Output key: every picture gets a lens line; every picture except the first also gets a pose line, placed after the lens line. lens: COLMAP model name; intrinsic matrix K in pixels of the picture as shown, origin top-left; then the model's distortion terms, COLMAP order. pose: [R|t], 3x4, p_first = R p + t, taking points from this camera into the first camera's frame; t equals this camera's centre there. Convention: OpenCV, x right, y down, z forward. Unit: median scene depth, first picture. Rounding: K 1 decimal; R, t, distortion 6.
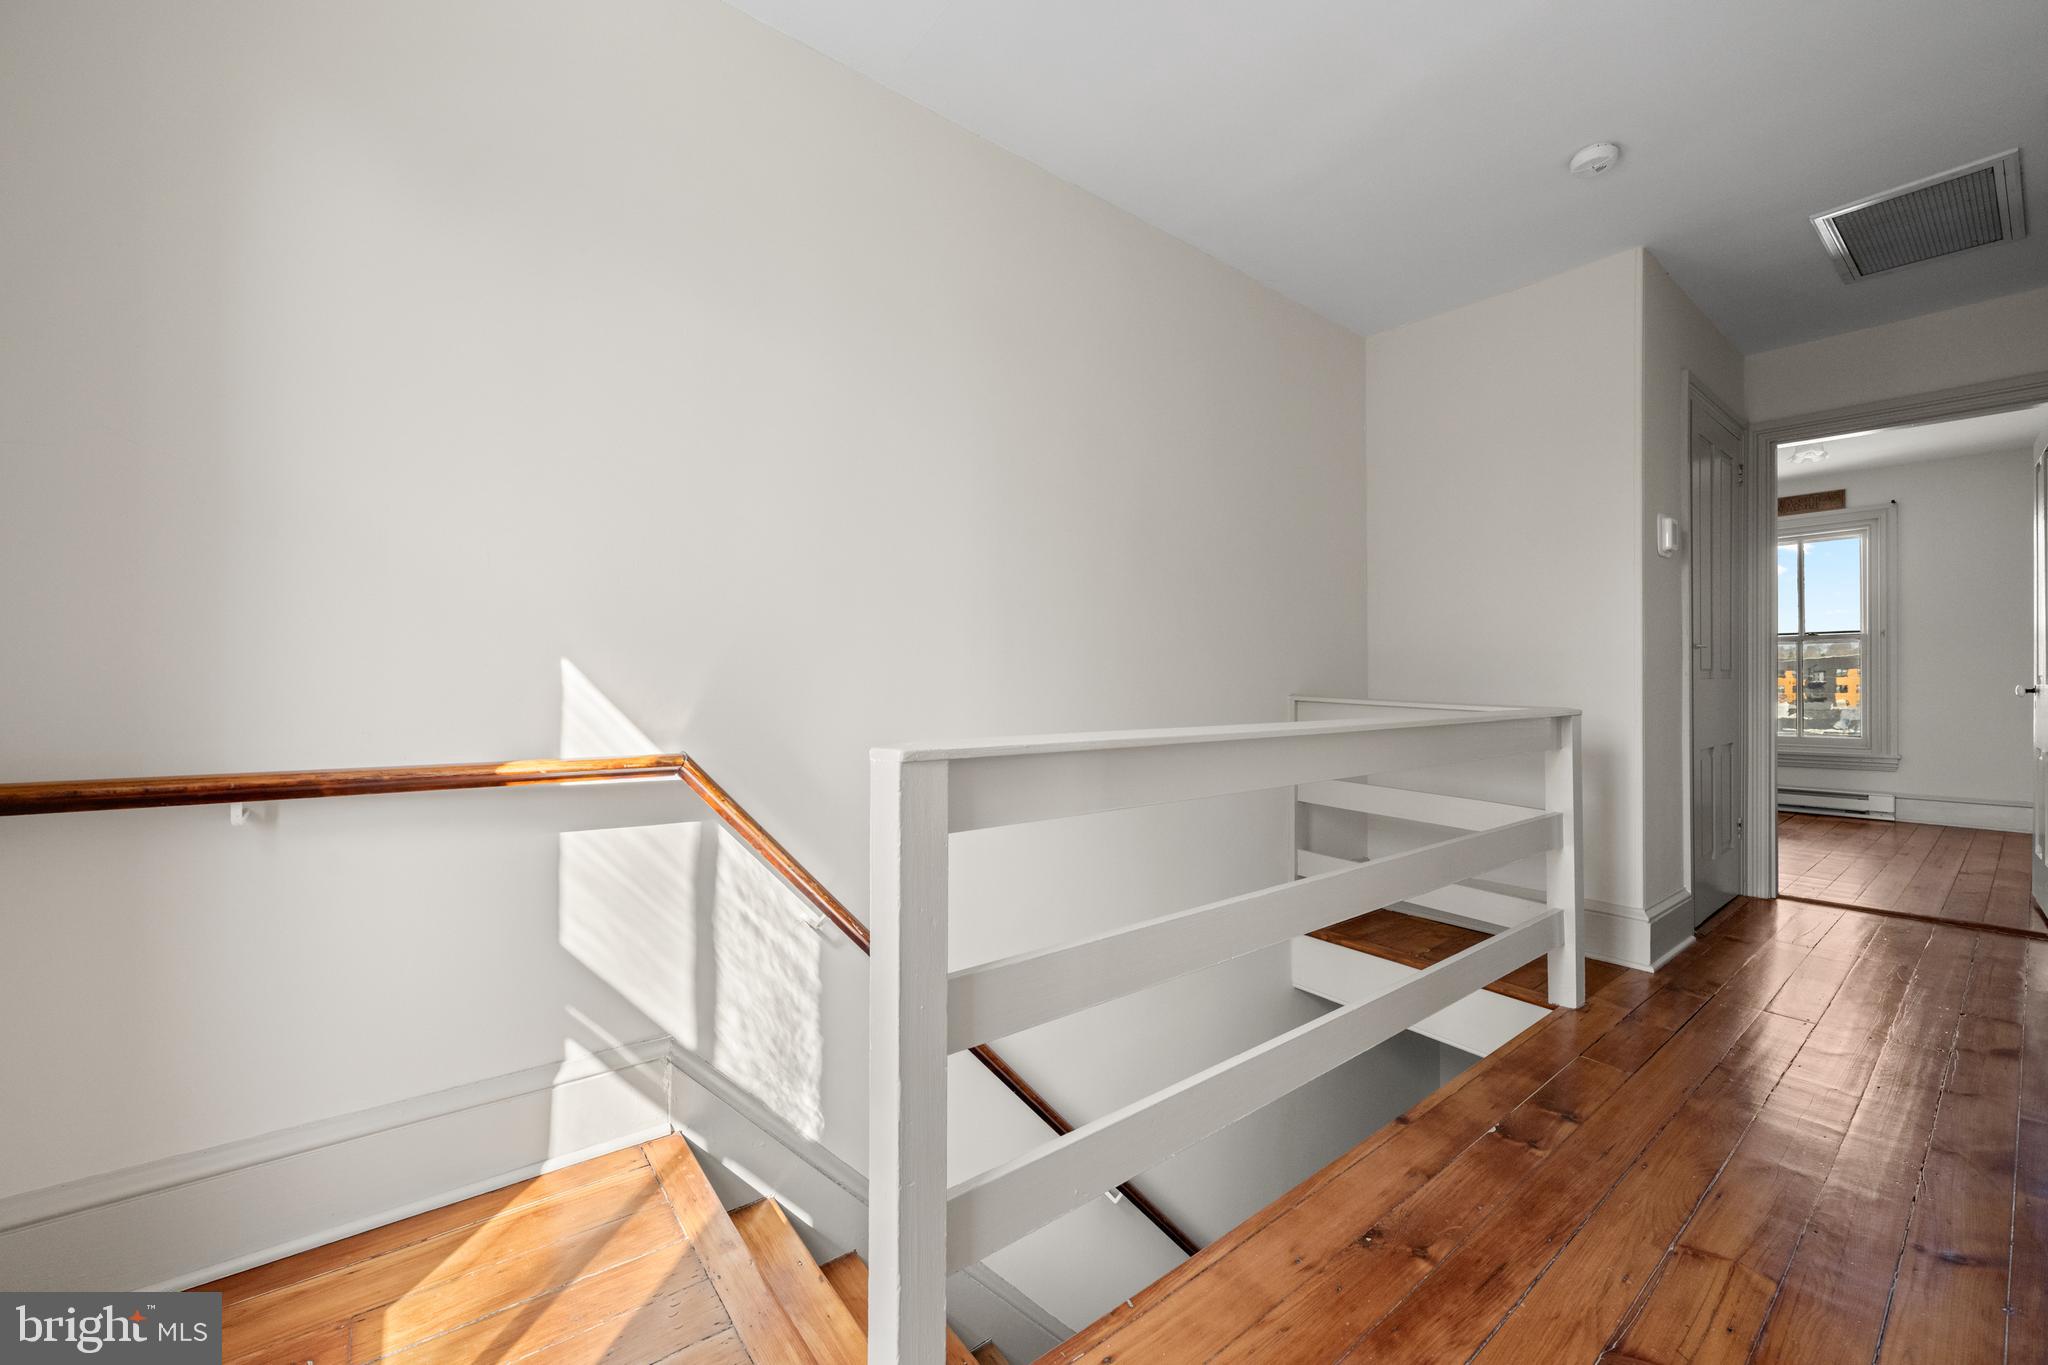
lens RADIAL K [[811.3, 0, 1033.5], [0, 811.3, 682.8], [0, 0, 1]] dist [0.000376, -0.000252]
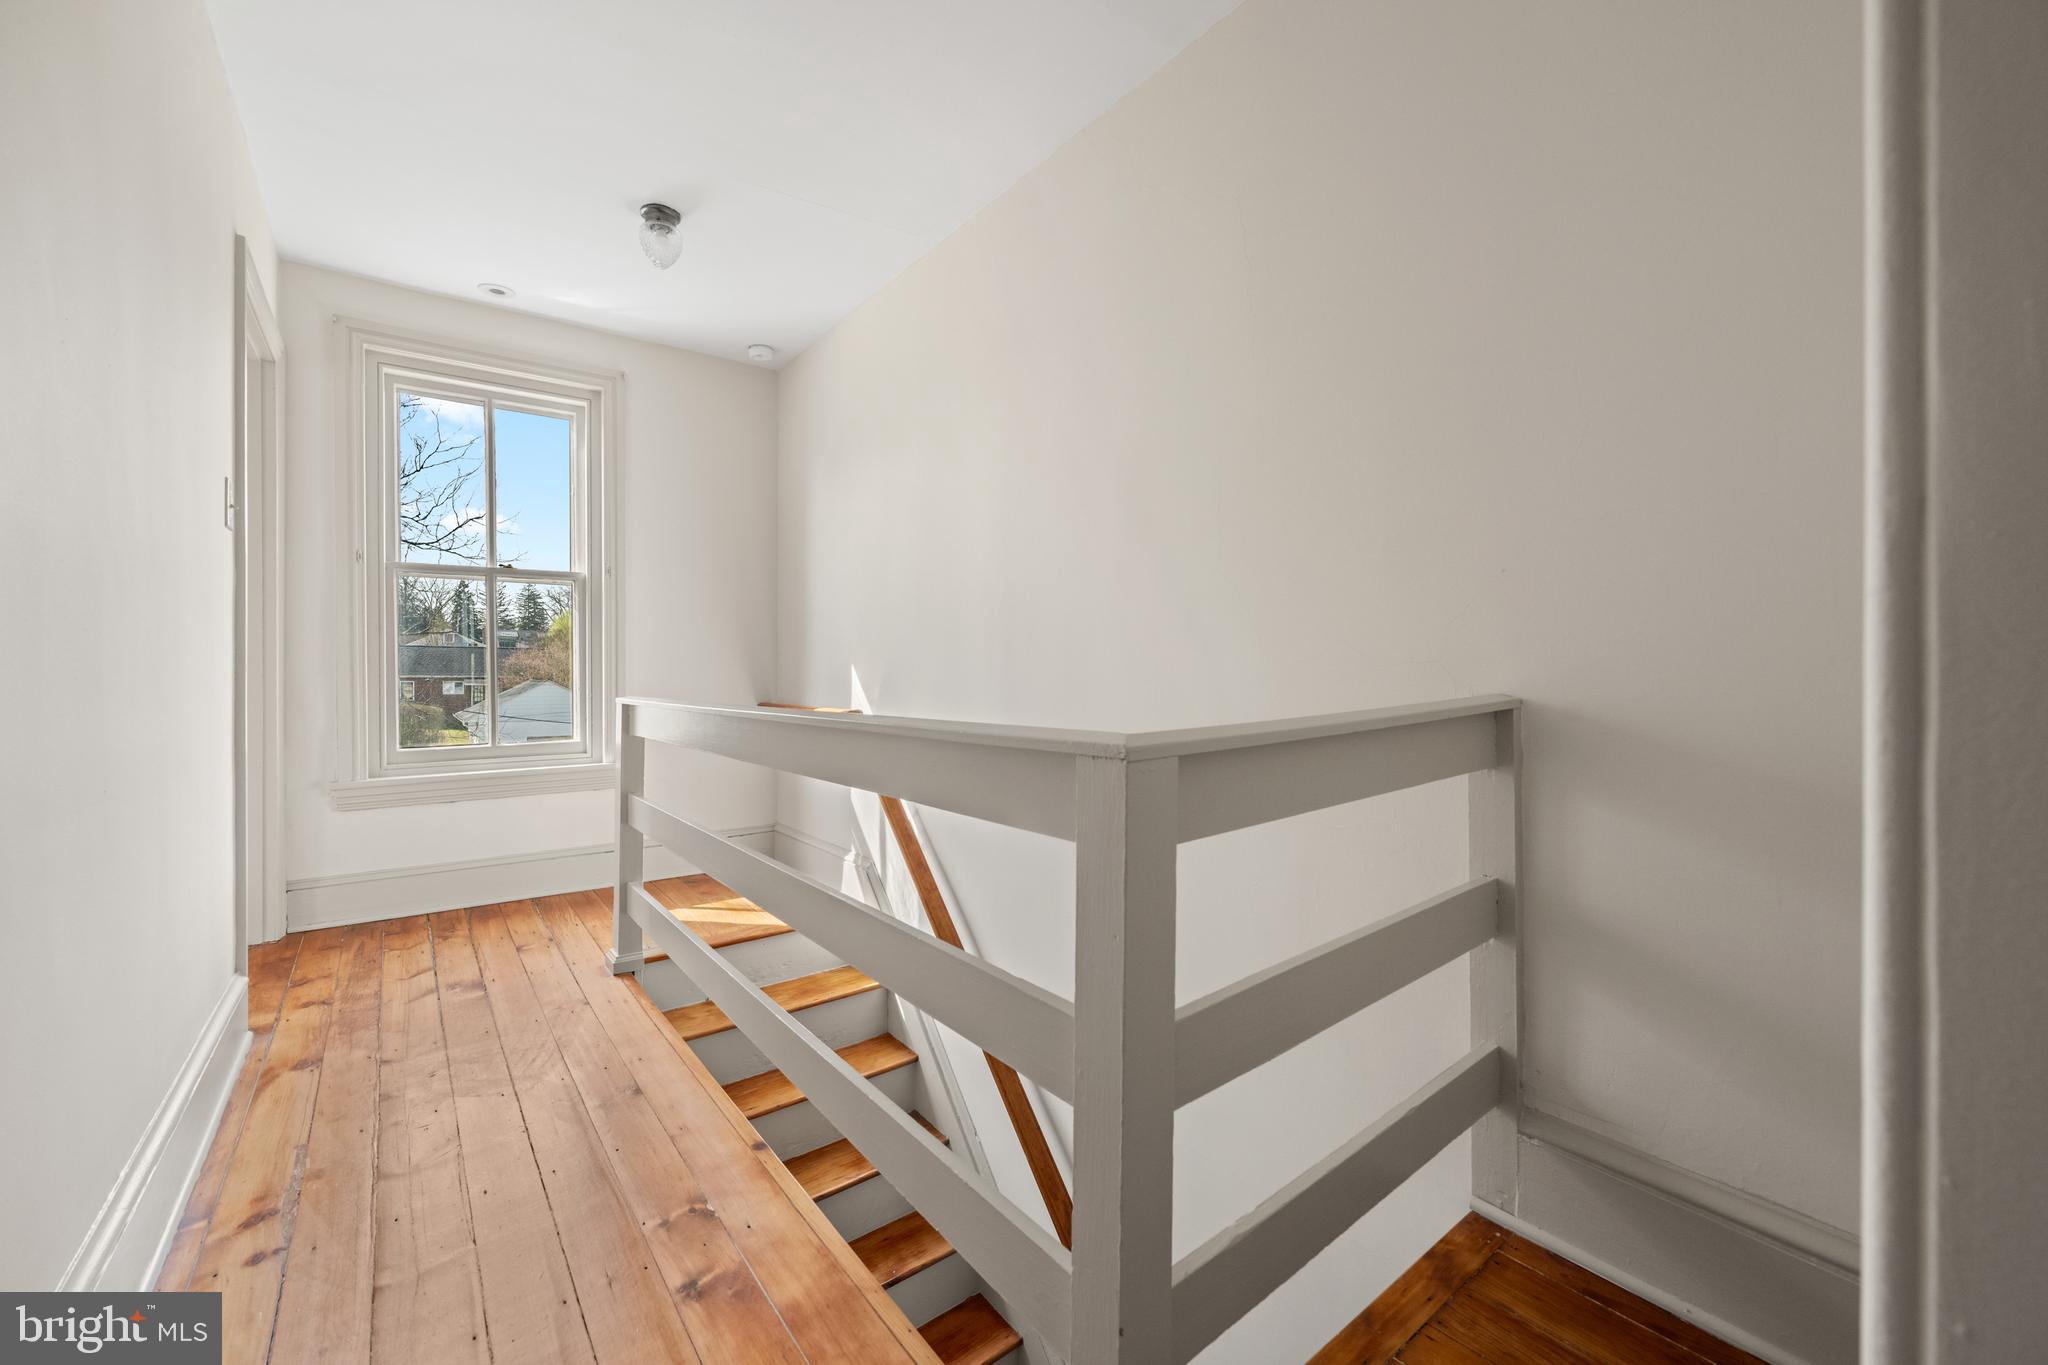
lens RADIAL K [[811.3, 0, 1027.7], [0, 811.3, 673.9], [0, 0, 1]] dist [0.000376, -0.000252]
pose [[-0.004107, 0.006097, -0.999973, 1.367390], [0.006314, 0.999962, 0.006071, -0.020070], [0.999972, -0.006289, -0.004145, 1.292456]]
